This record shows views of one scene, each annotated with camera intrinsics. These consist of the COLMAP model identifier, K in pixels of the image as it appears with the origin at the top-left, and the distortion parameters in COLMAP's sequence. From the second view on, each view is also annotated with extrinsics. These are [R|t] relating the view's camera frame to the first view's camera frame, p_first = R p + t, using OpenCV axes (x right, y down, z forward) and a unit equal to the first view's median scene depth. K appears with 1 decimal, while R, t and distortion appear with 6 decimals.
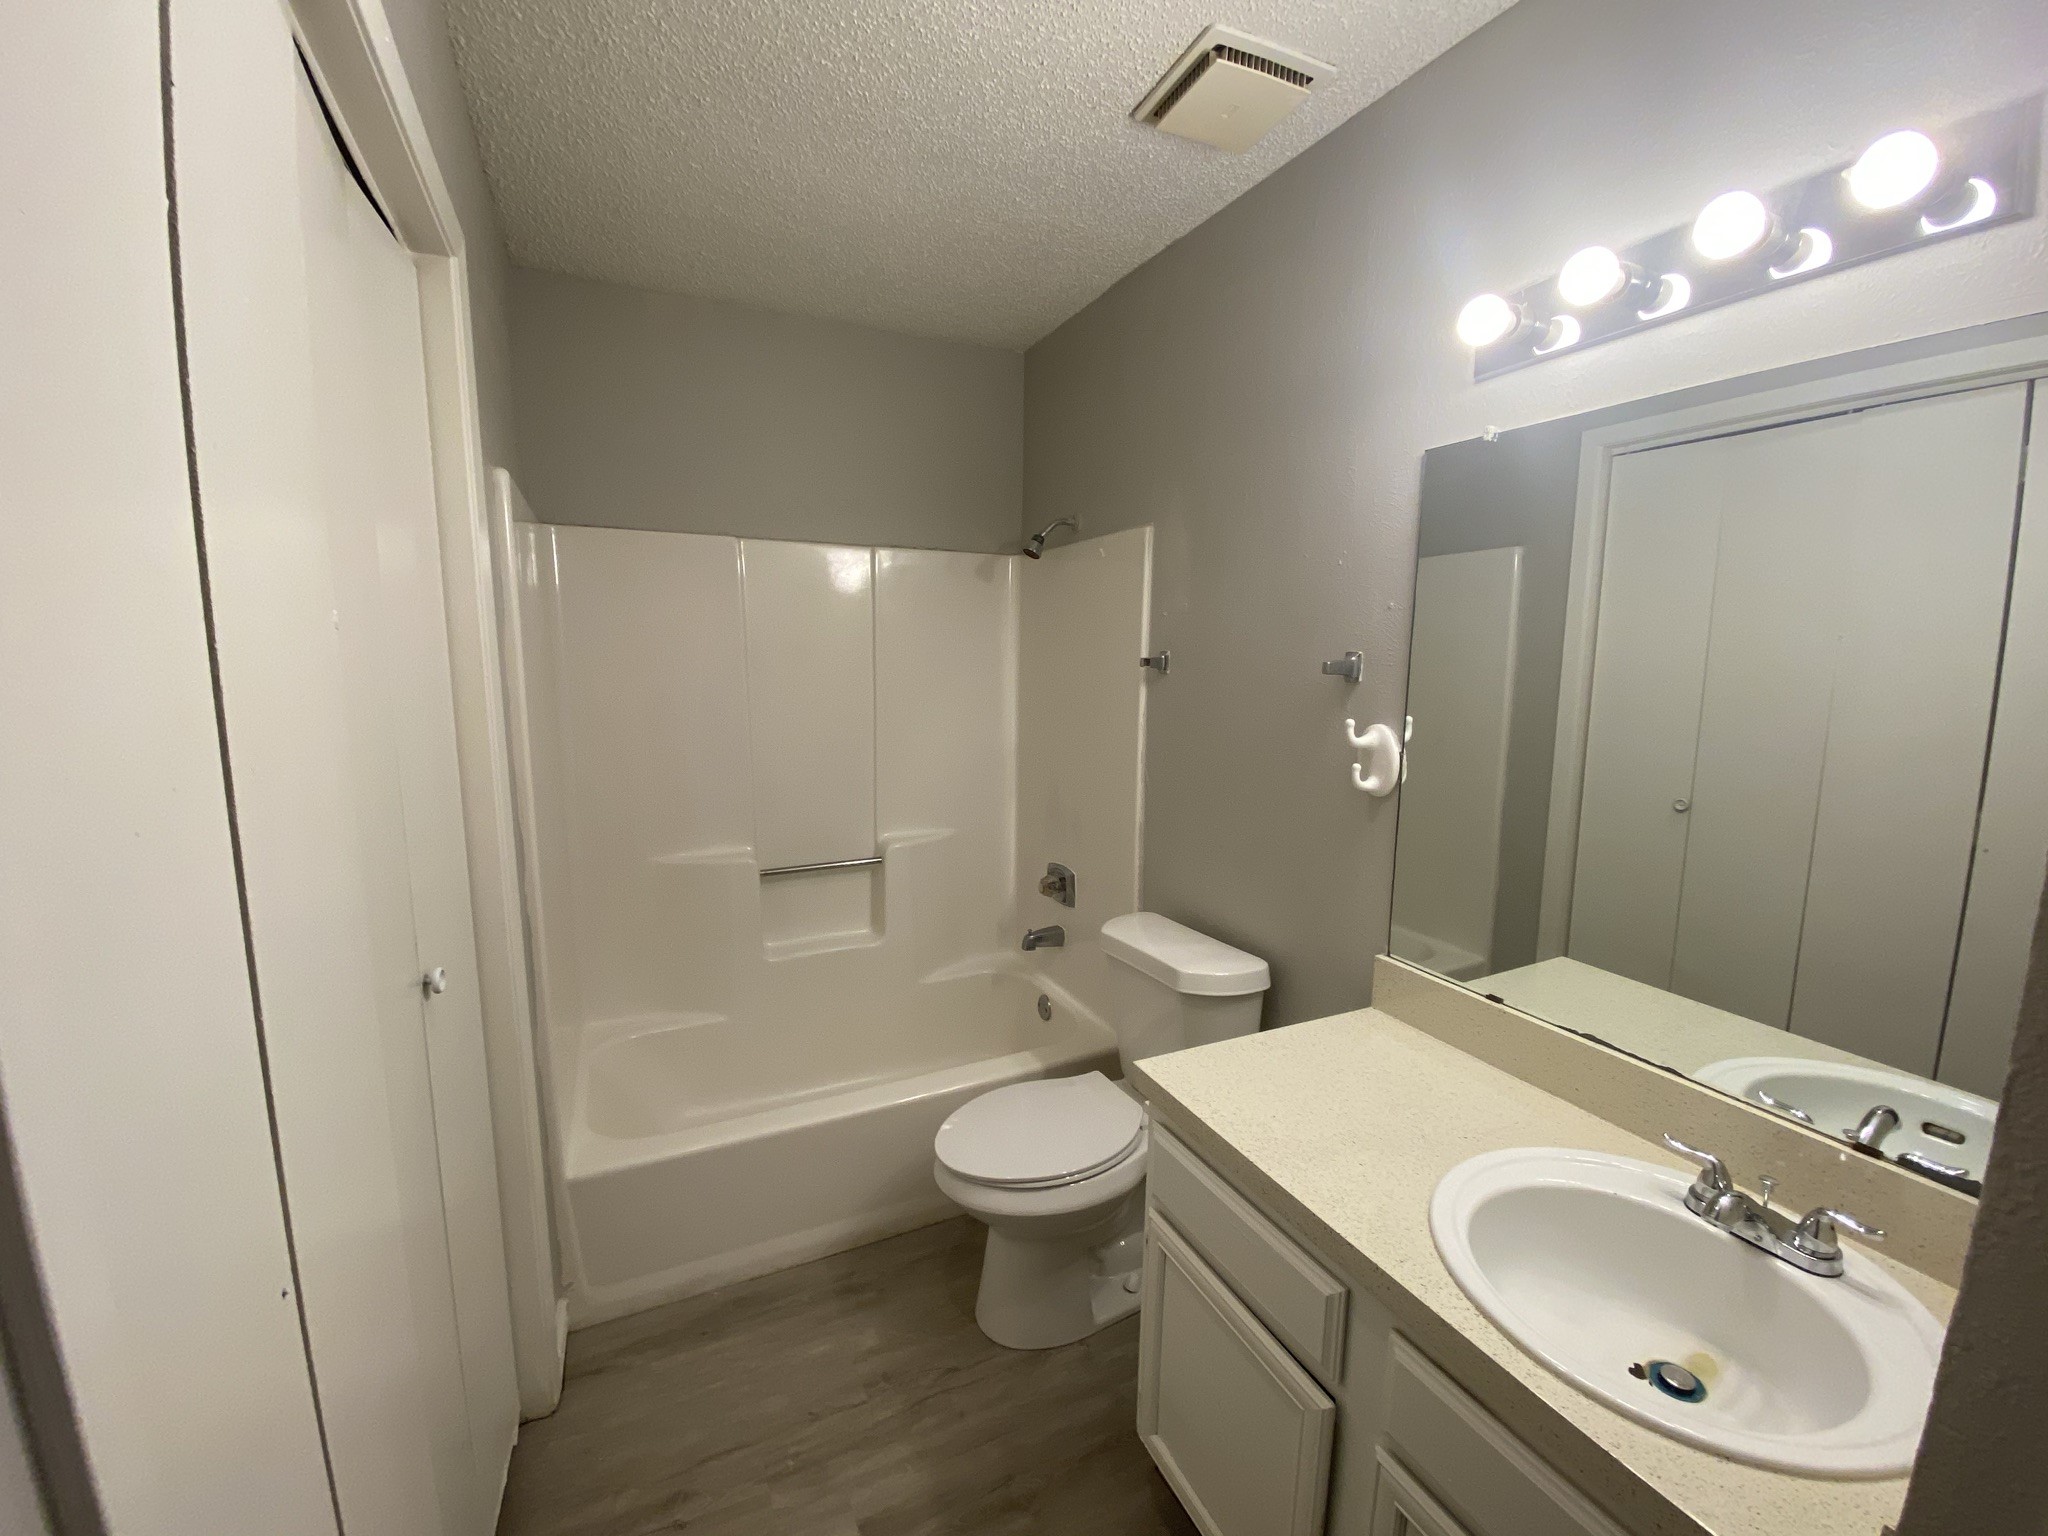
lens RADIAL K [[829.4, 0, 1012.1], [0, 829.4, 771.0], [0, 0, 1]] dist [0.035966, -0.031002]
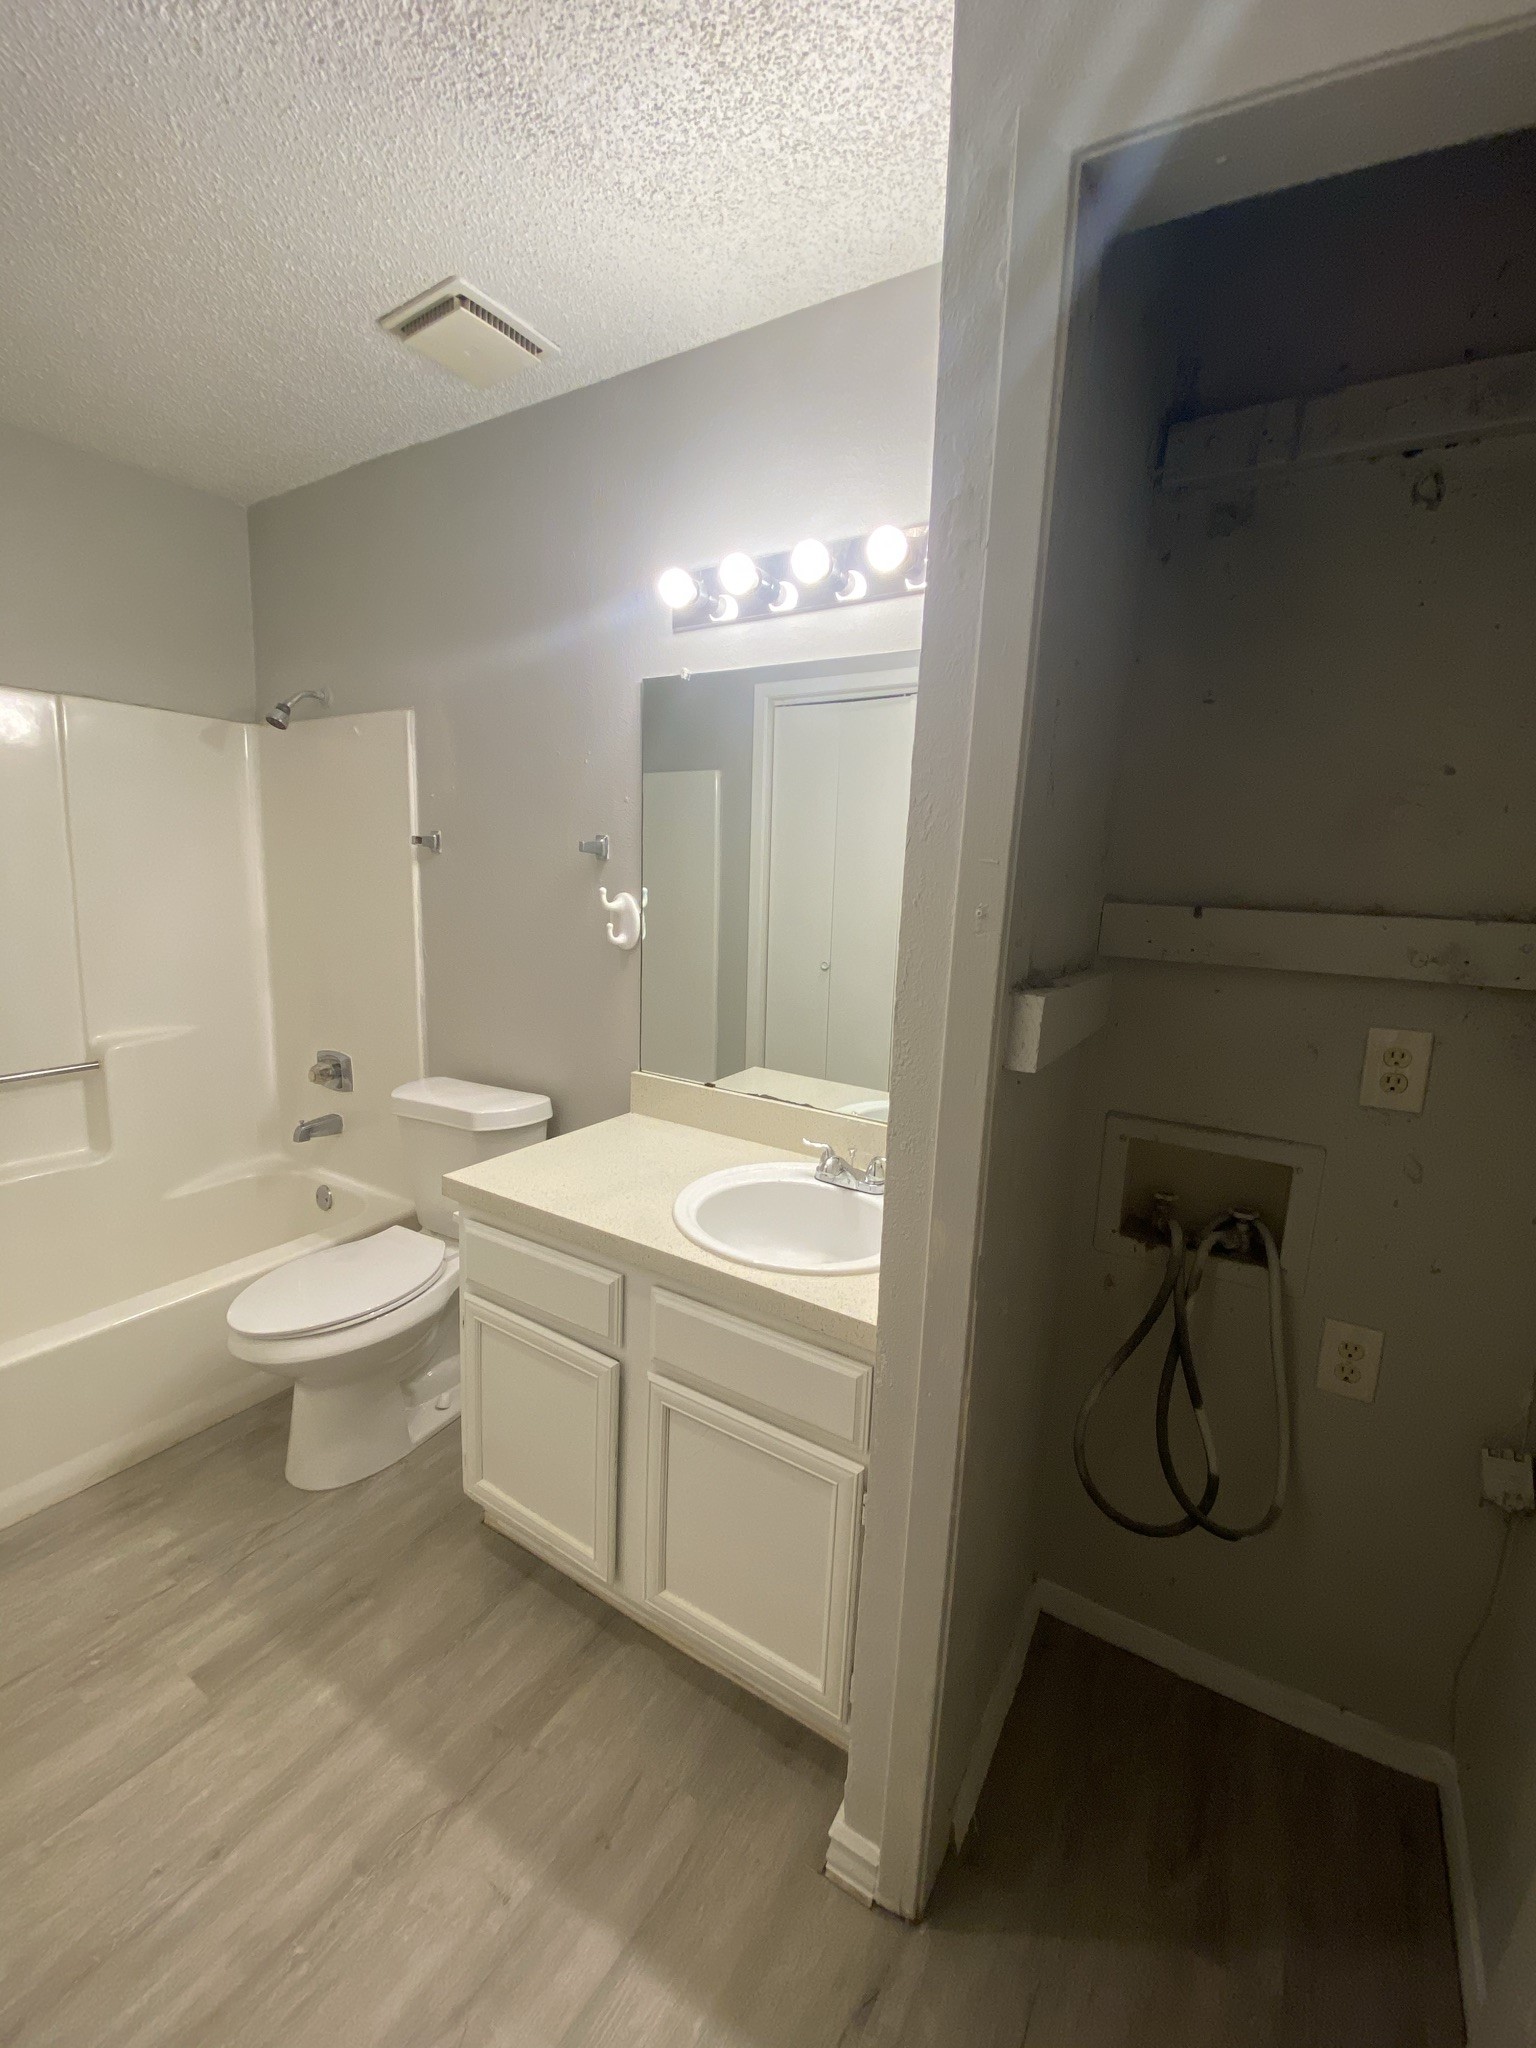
lens RADIAL K [[829.4, 0, 768.0], [0, 829.4, 1024.0], [0, 0, 1]] dist [0.035966, -0.031002]
pose [[0.835673, -0.071815, 0.544512, -0.082449], [0.044789, 0.997023, 0.062757, 0.072917], [-0.547398, -0.028056, 0.836402, -0.188581]]
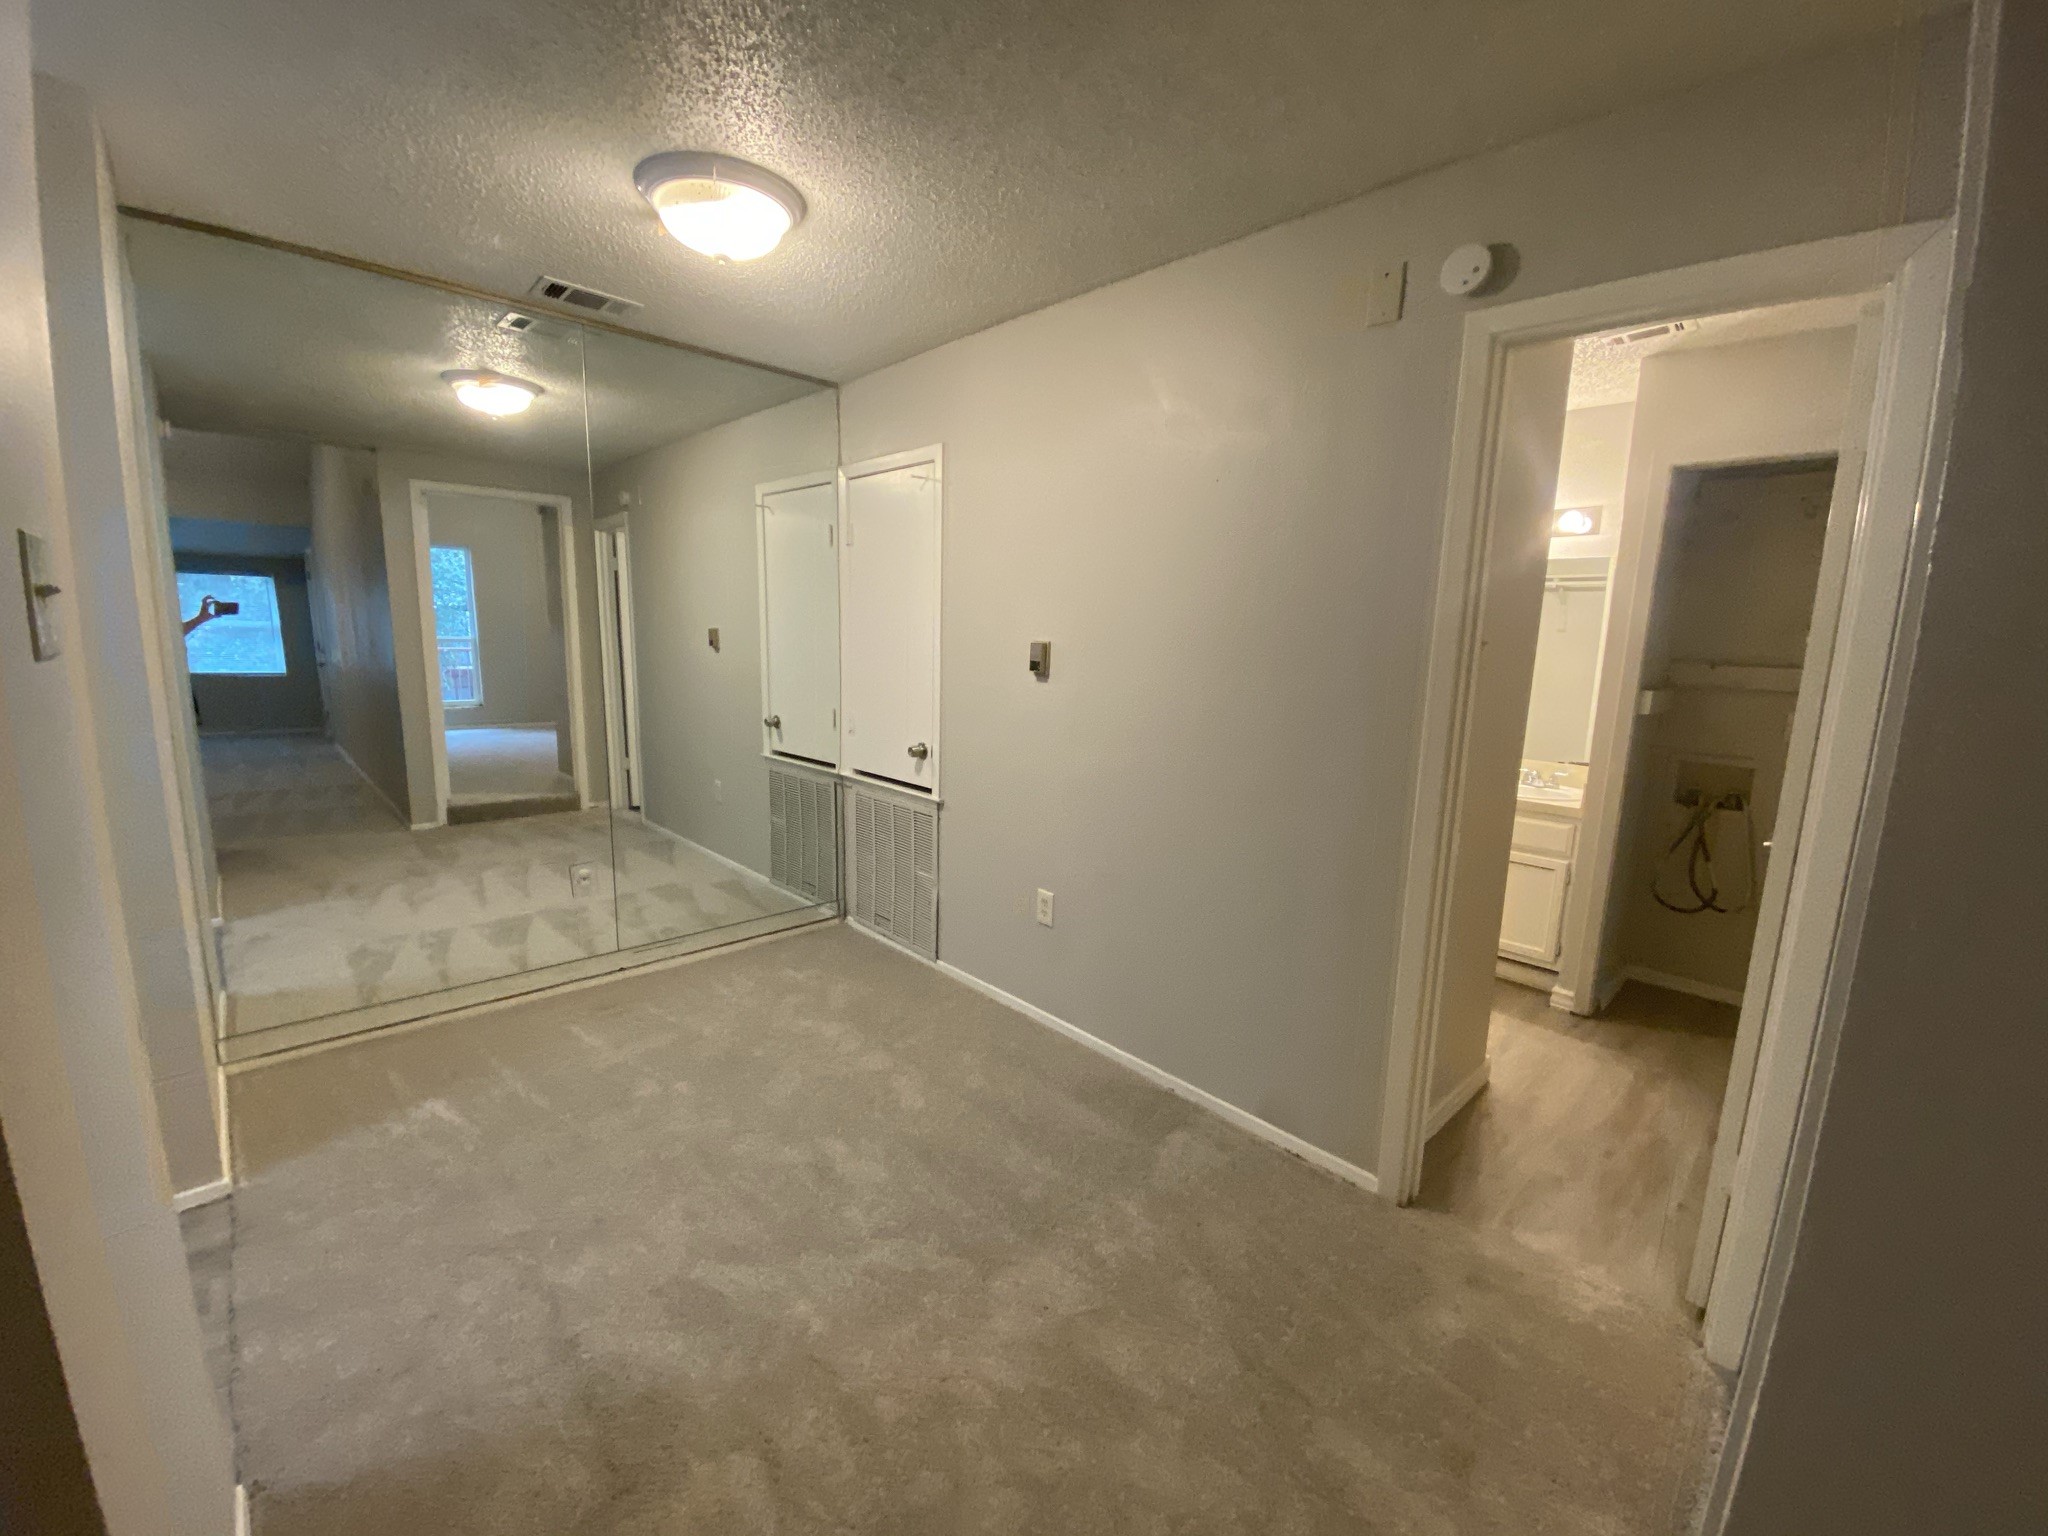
lens RADIAL K [[829.4, 0, 1012.1], [0, 829.4, 771.0], [0, 0, 1]] dist [0.035966, -0.031002]
pose [[0.947857, -0.033536, 0.316928, -2.714464], [0.024558, 0.999177, 0.032281, 0.264084], [-0.317750, -0.022815, 0.947900, -1.871992]]
